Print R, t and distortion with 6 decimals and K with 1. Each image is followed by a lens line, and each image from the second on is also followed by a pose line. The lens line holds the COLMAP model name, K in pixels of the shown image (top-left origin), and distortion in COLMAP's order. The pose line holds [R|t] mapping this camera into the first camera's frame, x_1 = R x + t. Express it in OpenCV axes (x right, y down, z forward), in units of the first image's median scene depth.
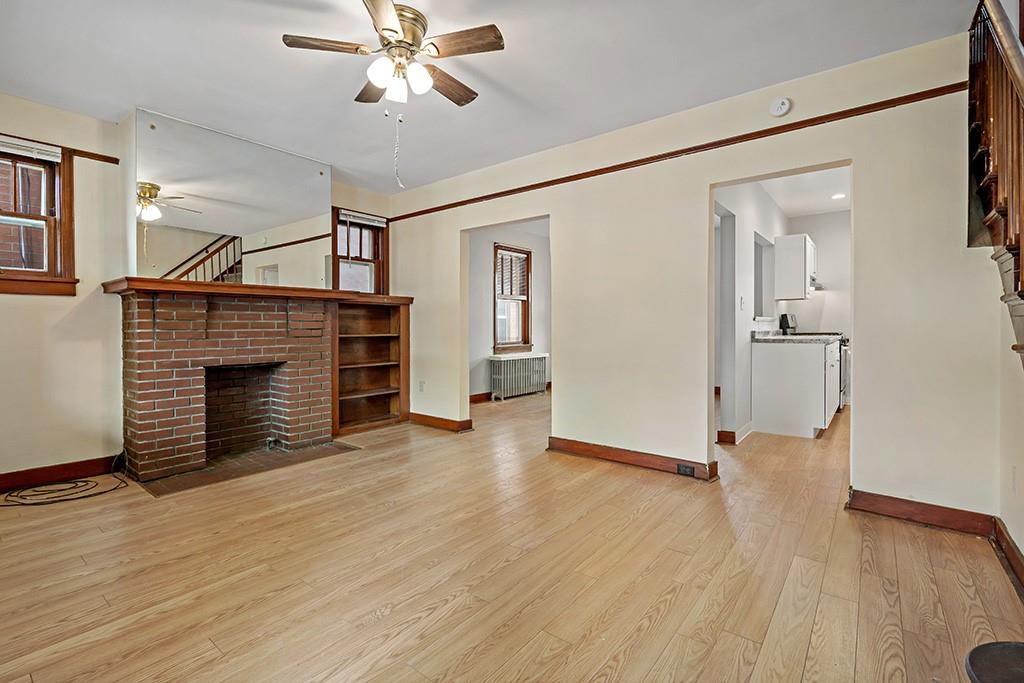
lens RADIAL K [[457.0, 0, 511.8], [0, 457.0, 336.3], [0, 0, 1]] dist [-0.008654, 0.000152]
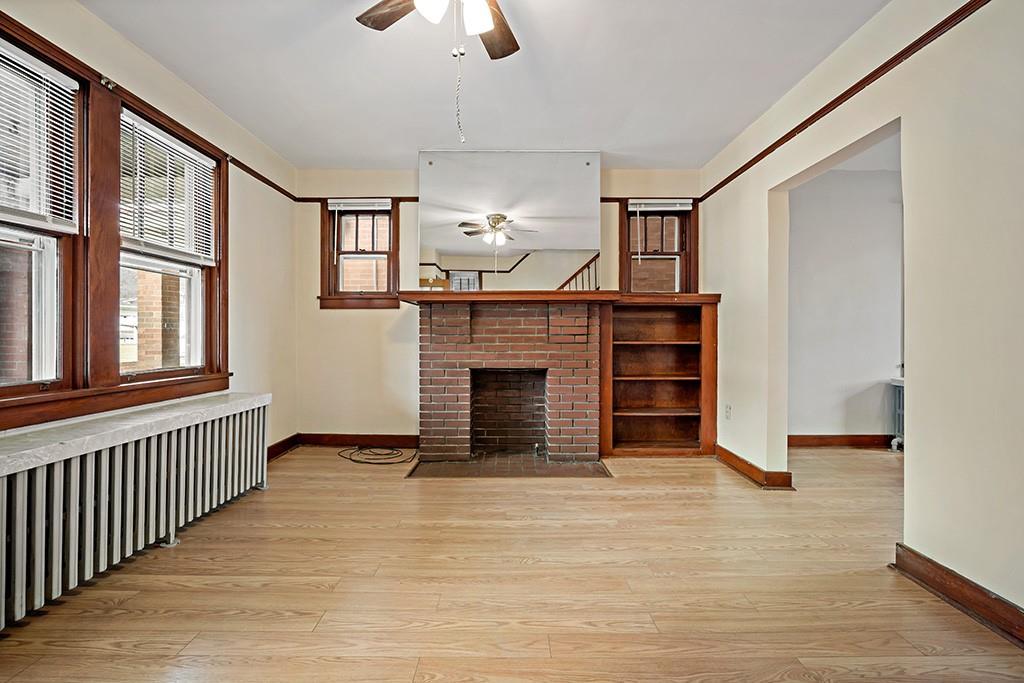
lens RADIAL K [[457.0, 0, 511.8], [0, 457.0, 336.3], [0, 0, 1]] dist [-0.008654, 0.000152]
pose [[0.620842, 0.004388, -0.783924, 0.218943], [-0.017464, 0.999814, -0.008234, -0.002863], [0.783741, 0.018802, 0.620803, 0.343290]]
